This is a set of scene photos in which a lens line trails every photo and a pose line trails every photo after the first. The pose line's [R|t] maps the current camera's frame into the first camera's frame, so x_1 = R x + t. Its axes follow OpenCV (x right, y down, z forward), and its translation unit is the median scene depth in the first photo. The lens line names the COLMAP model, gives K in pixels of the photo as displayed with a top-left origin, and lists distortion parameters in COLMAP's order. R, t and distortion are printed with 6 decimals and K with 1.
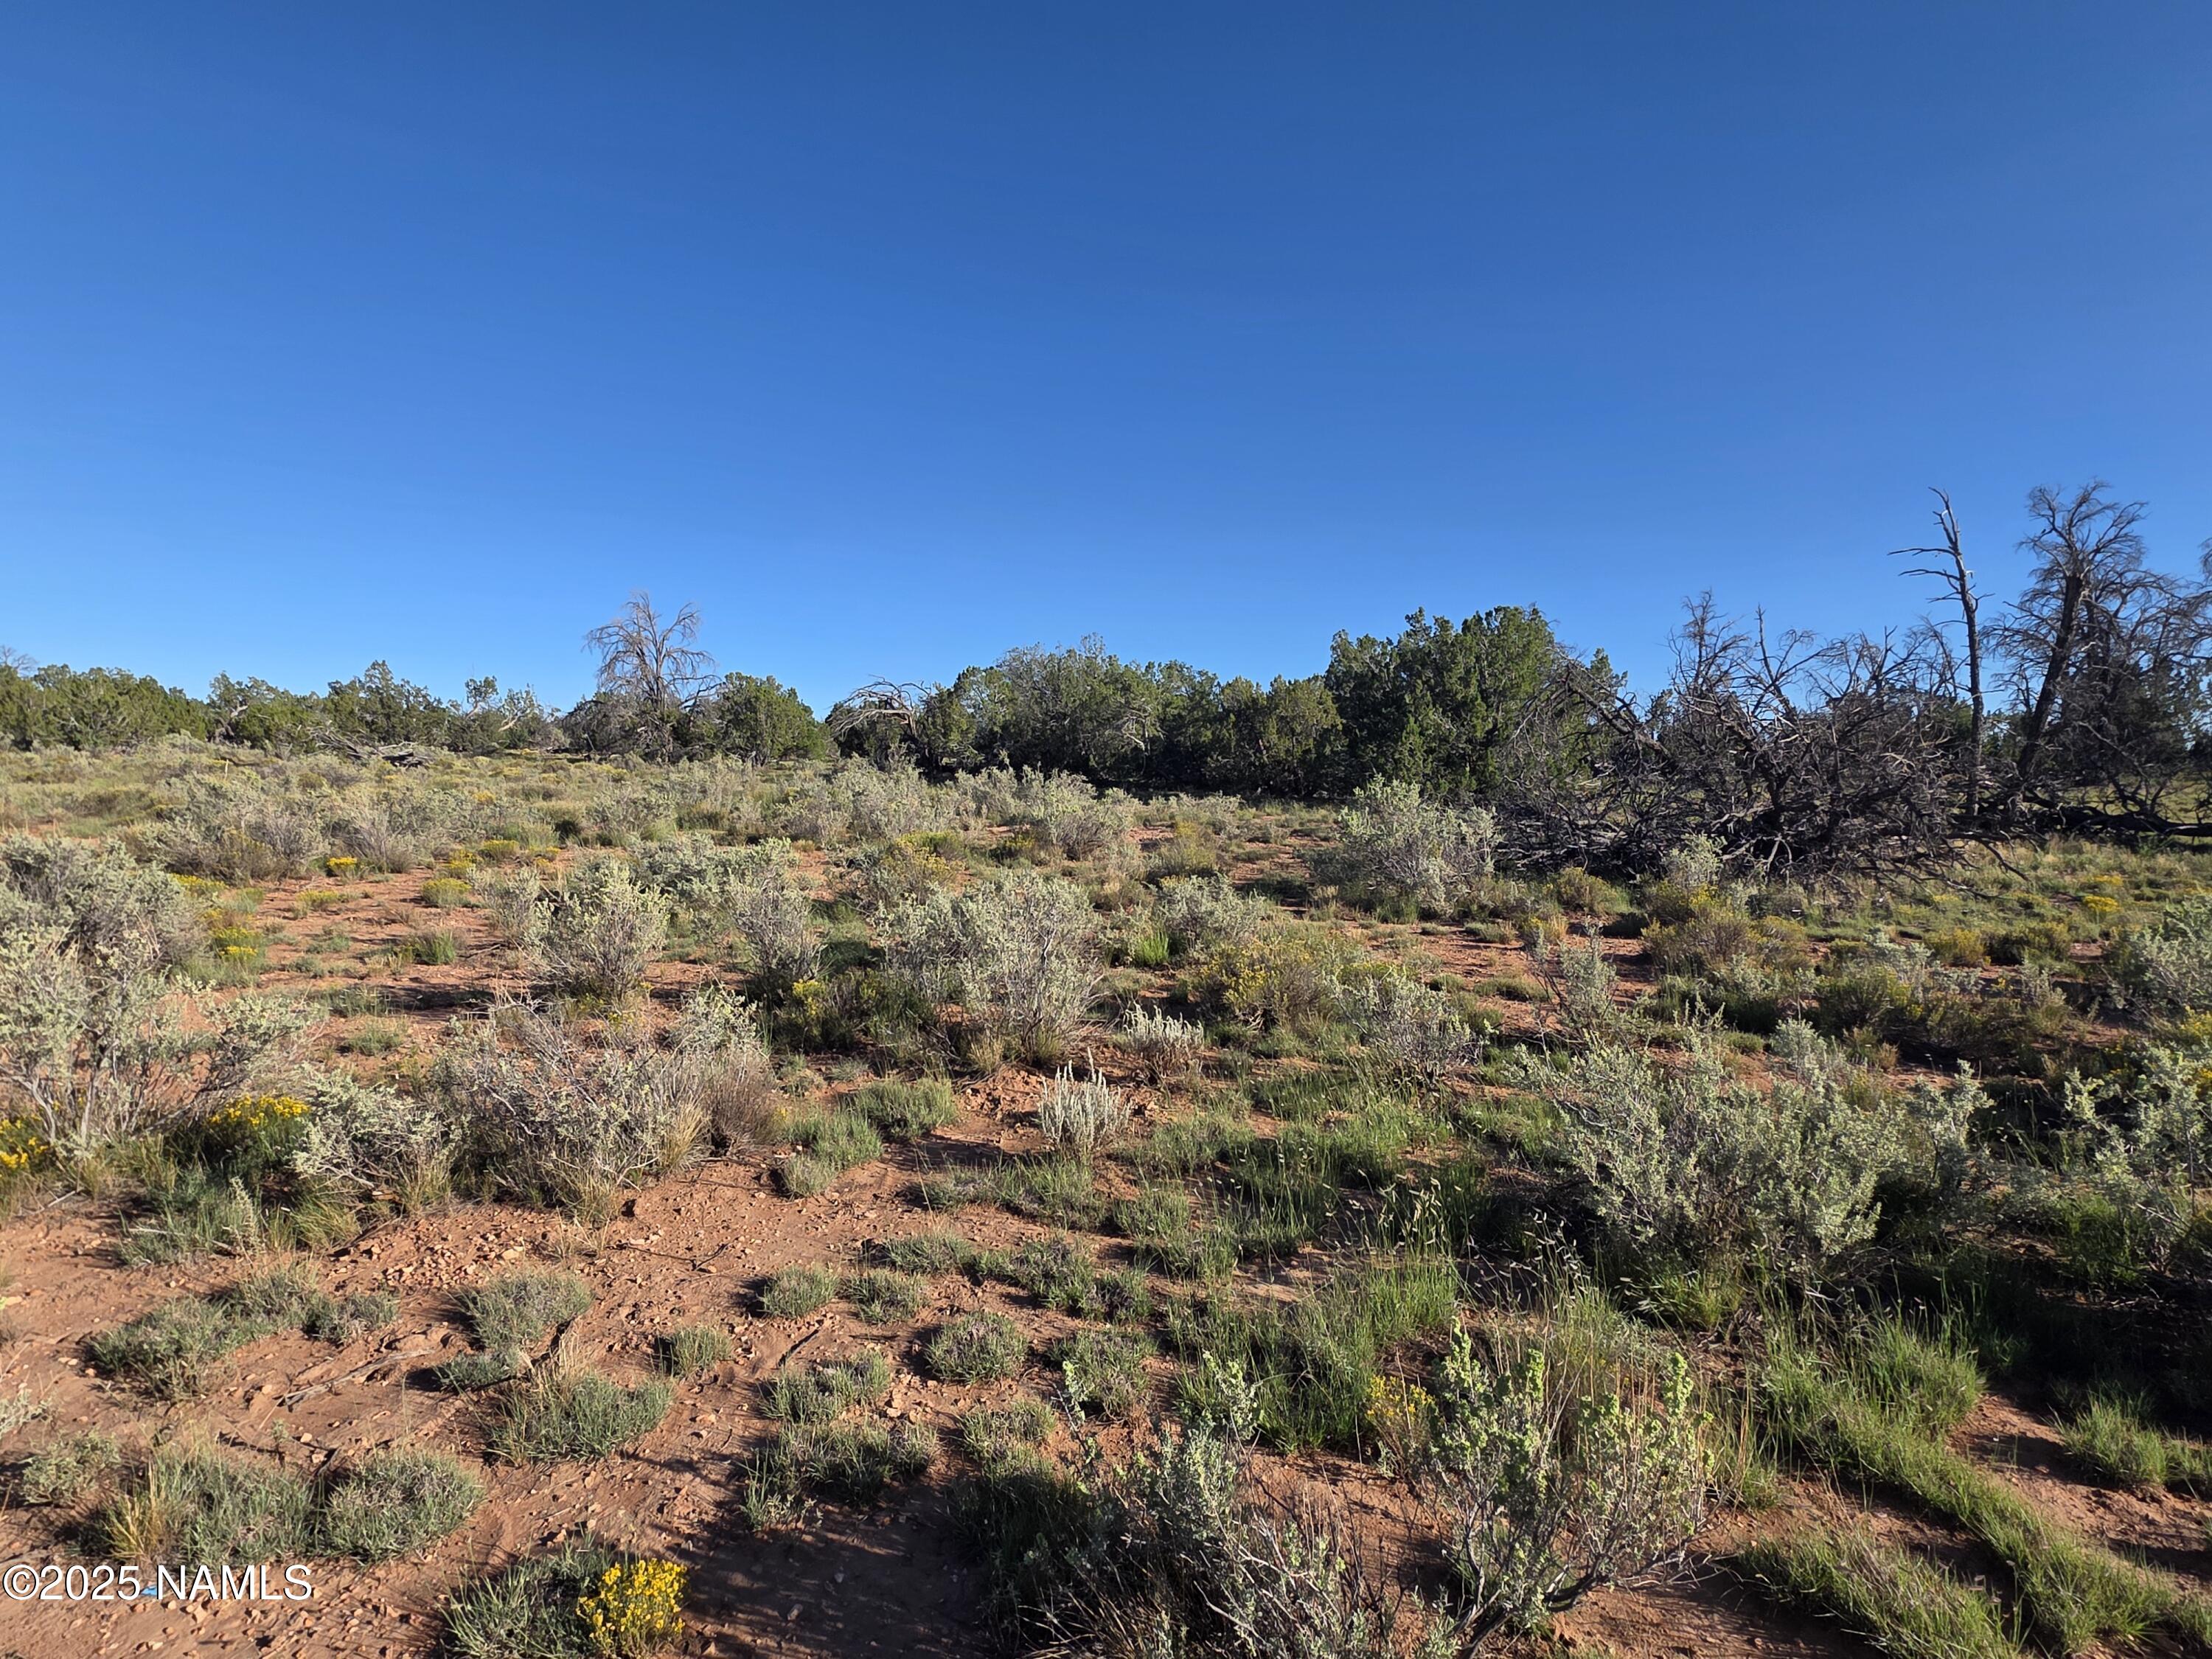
lens RADIAL K [[1135.7, 0, 1106.0], [0, 1135.7, 829.5], [0, 0, 1]] dist [0.003706, -0.000227]
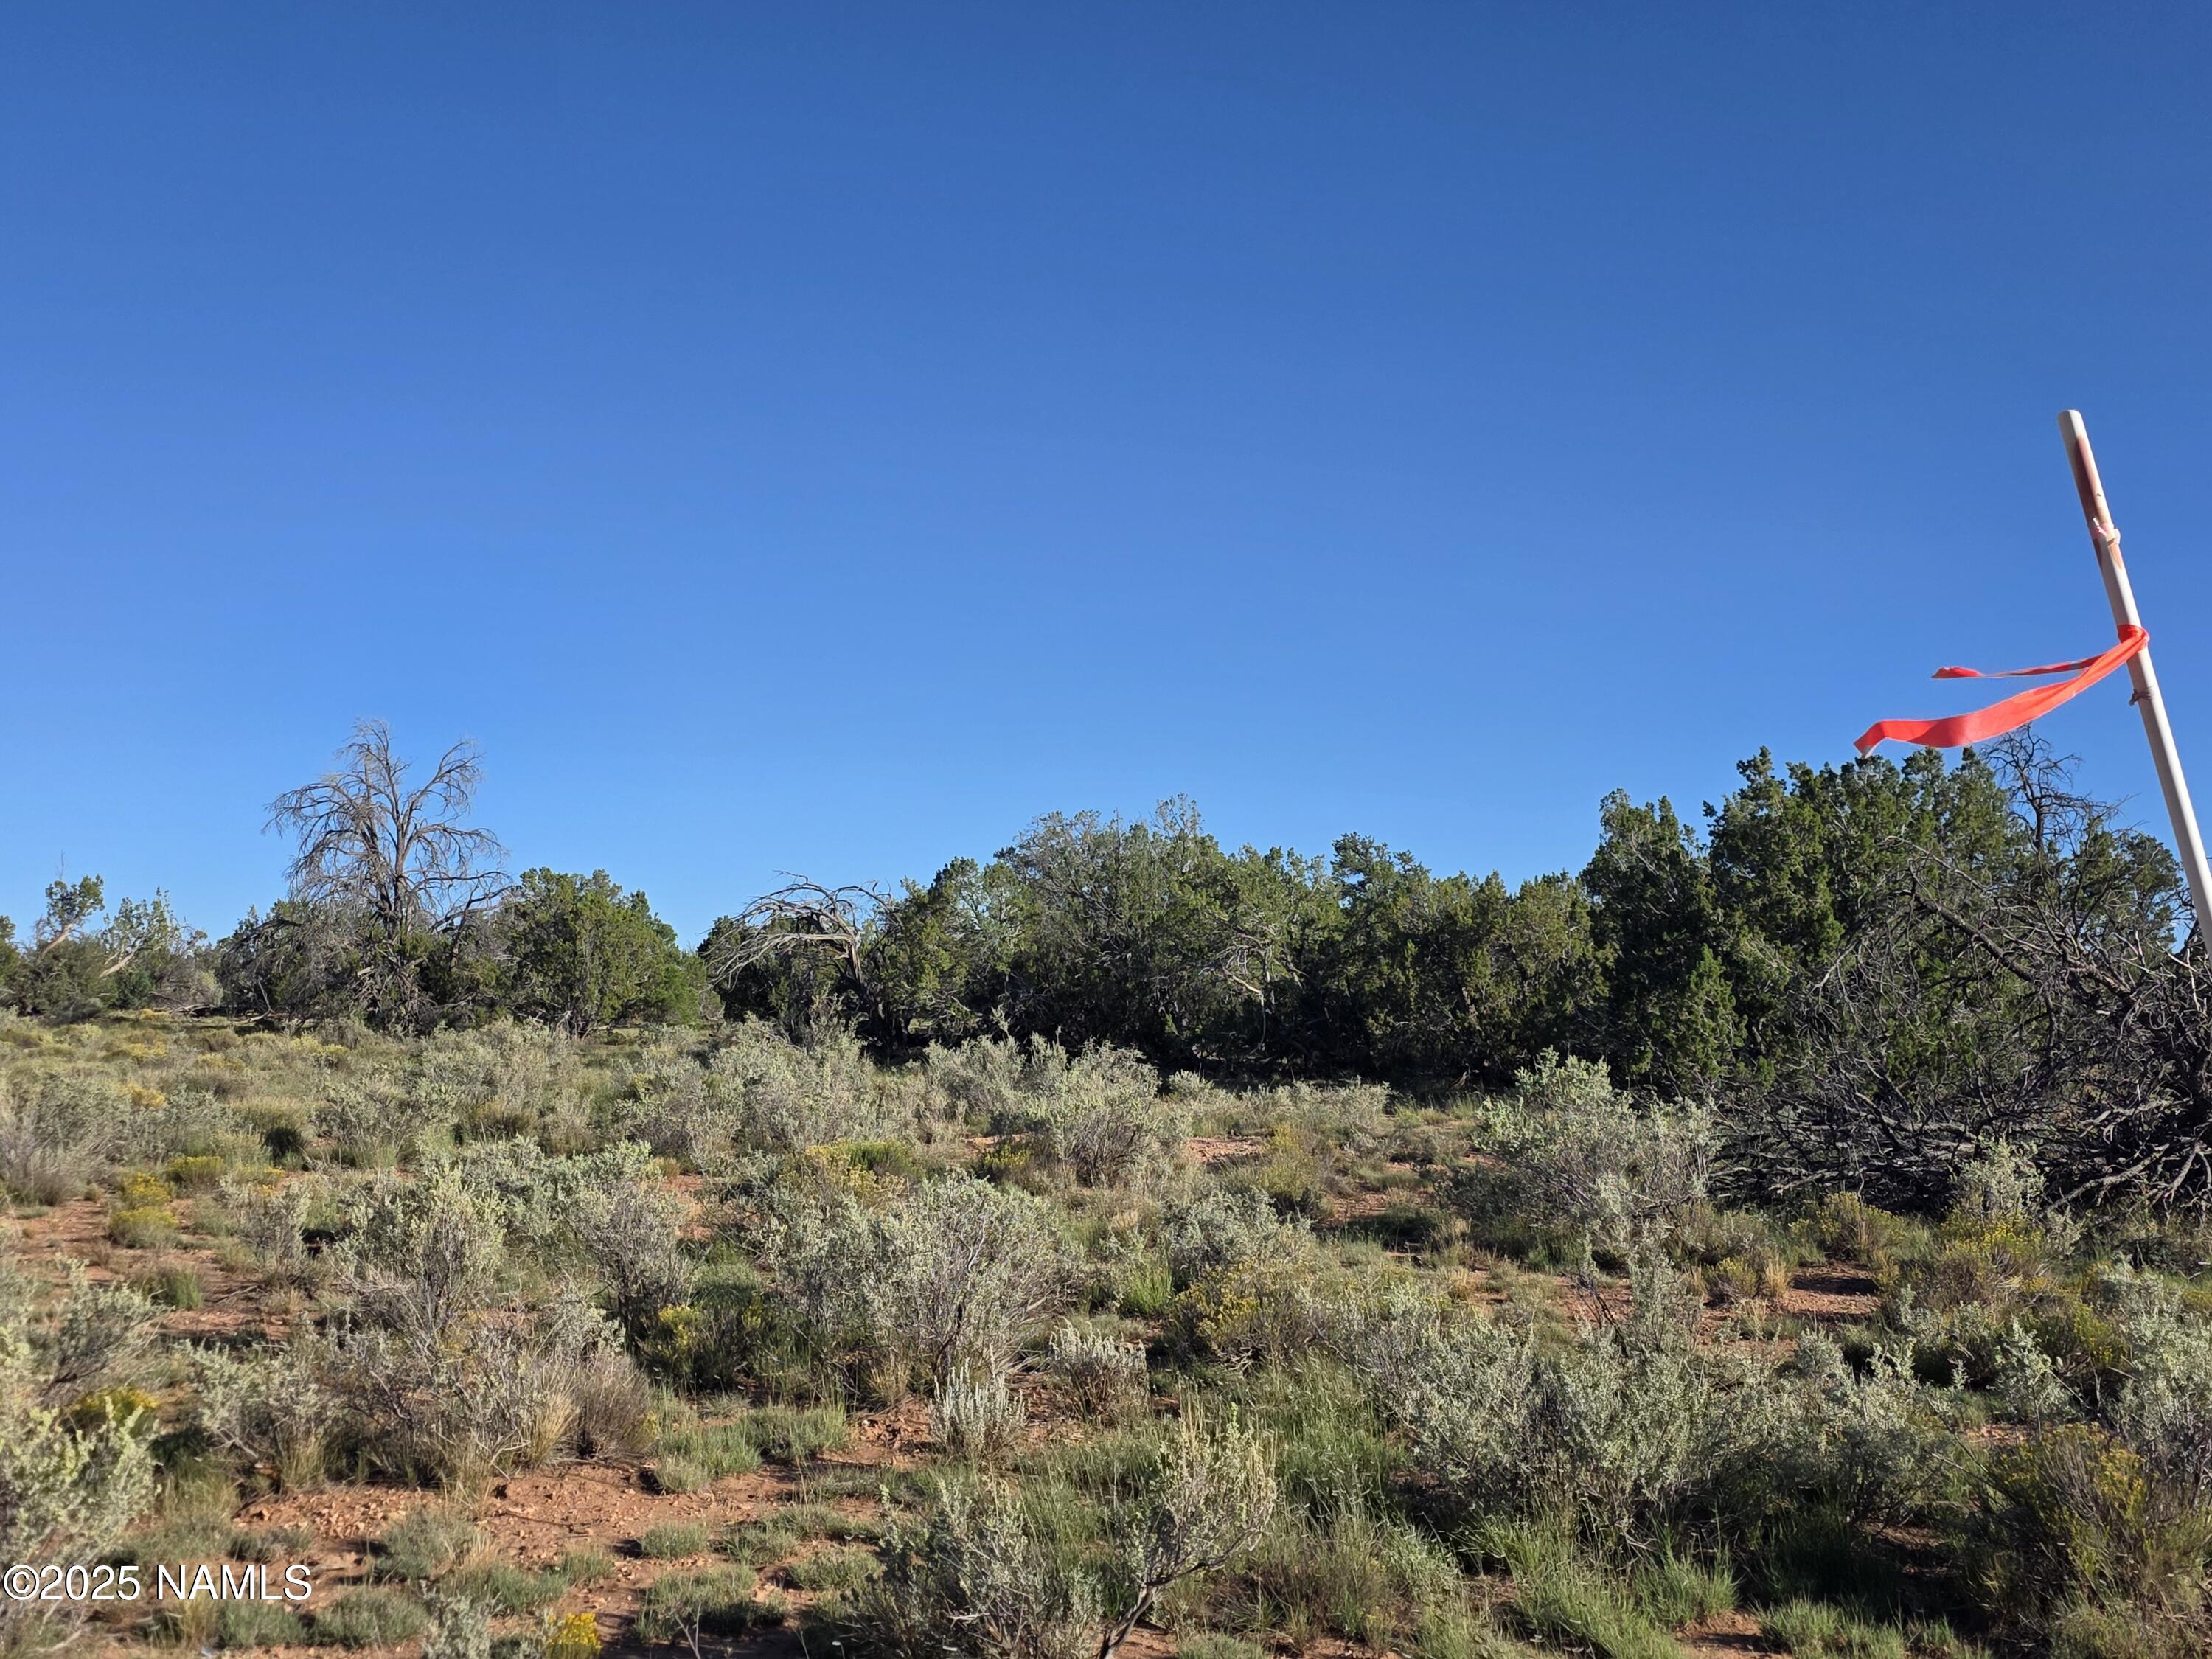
lens RADIAL K [[2193.8, 0, 1106.0], [0, 2193.8, 829.5], [0, 0, 1]] dist [0.169144, -0.418837]
pose [[0.998281, -0.008803, -0.057951, 0.032839], [0.000132, 0.988995, -0.147948, 0.007858], [0.058615, 0.147686, 0.987296, -0.143080]]
